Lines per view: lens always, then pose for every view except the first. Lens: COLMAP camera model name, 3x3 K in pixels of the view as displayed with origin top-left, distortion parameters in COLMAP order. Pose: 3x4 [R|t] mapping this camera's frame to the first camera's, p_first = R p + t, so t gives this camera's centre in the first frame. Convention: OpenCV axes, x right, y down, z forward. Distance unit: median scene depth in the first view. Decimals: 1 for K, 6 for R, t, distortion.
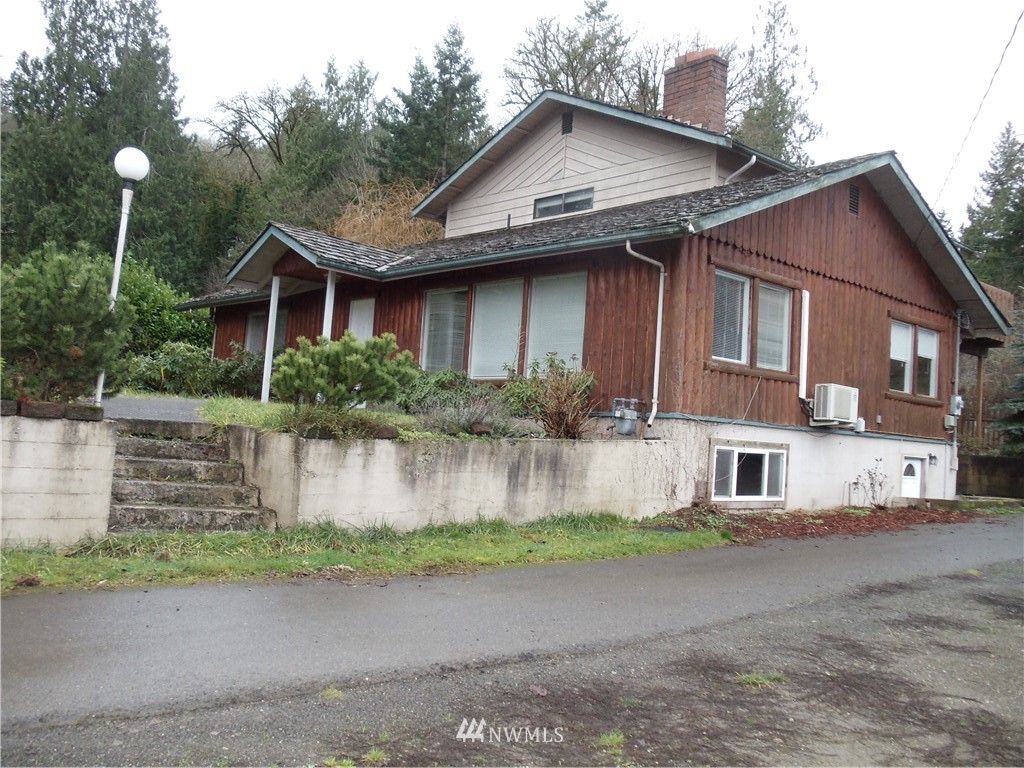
lens RADIAL K [[941.3, 0, 558.6], [0, 941.3, 425.8], [0, 0, 1]] dist [0.019711, -0.086595]
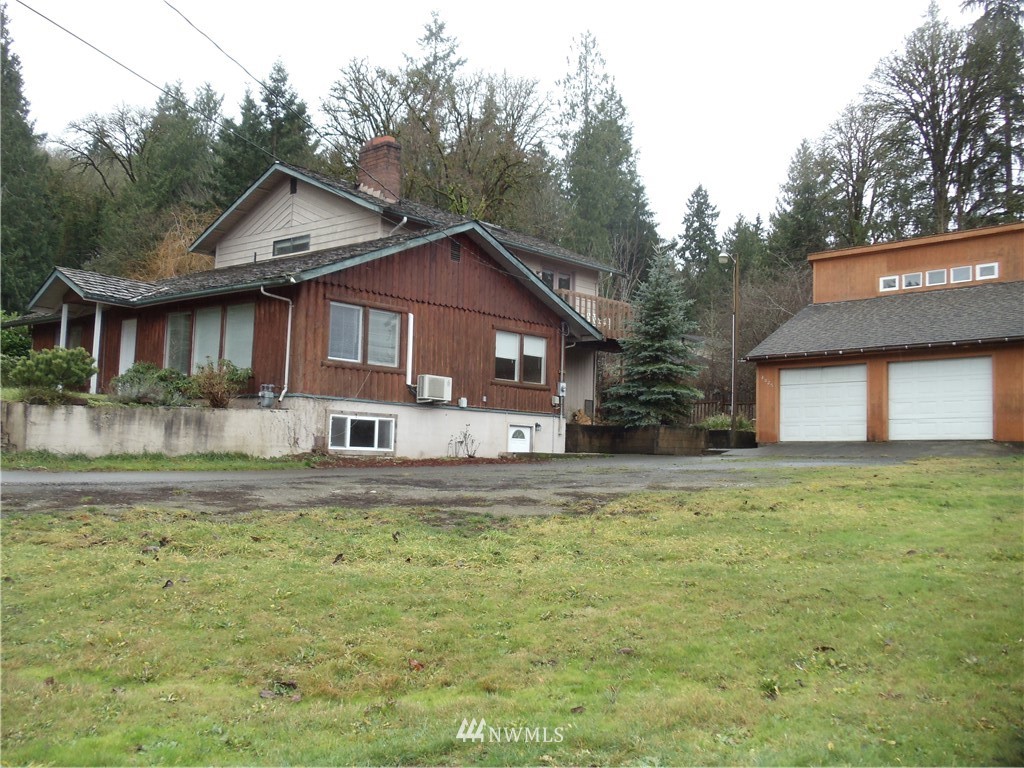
lens RADIAL K [[961.9, 0, 512.5], [0, 961.9, 431.4], [0, 0, 1]] dist [0.006124, -0.015657]
pose [[0.998192, -0.016689, 0.057743, 0.309729], [0.016610, 0.999860, 0.001851, 0.042808], [-0.057766, -0.000888, 0.998330, -0.515593]]
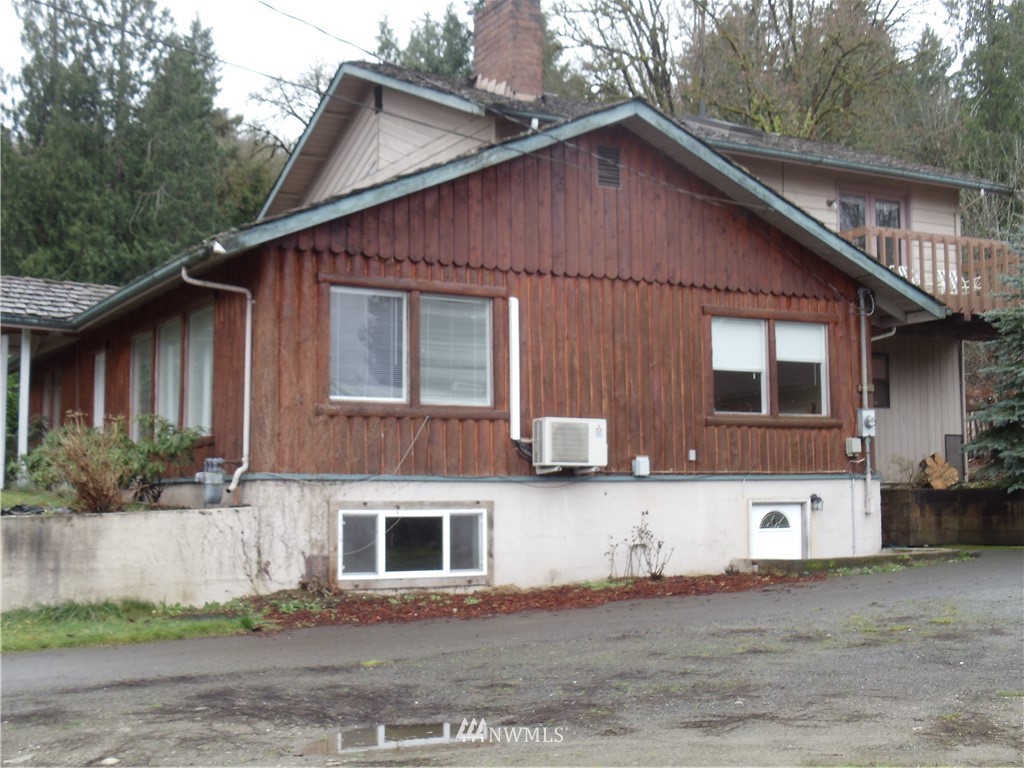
lens RADIAL K [[1317.8, 0, 515.4], [0, 1317.8, 474.1], [0, 0, 1]] dist [0.003536, 0.052365]
pose [[0.965618, -0.069642, -0.250462, 0.484985], [0.067931, 0.997570, -0.015483, 0.014918], [0.250931, -0.002064, 0.968003, -0.032334]]
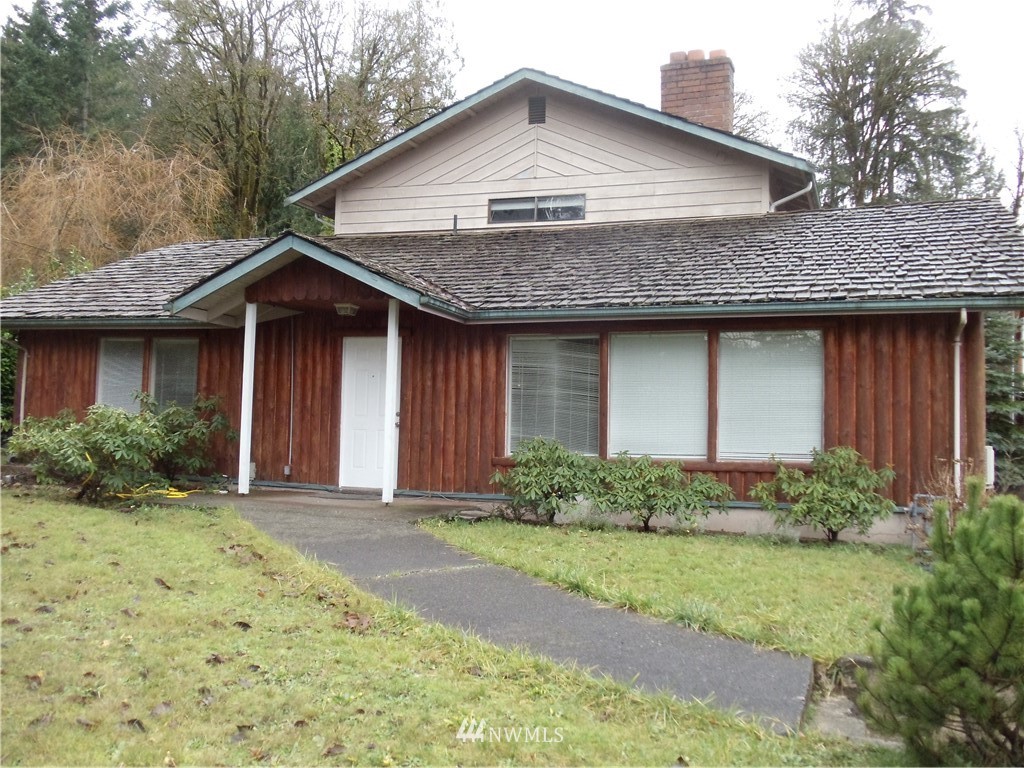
lens RADIAL K [[941.3, 0, 558.6], [0, 941.3, 425.8], [0, 0, 1]] dist [0.019711, -0.086595]
pose [[0.885389, -0.038881, 0.463222, -0.479405], [0.021052, 0.998827, 0.043600, -0.107440], [-0.464374, -0.028851, 0.885169, 0.335451]]
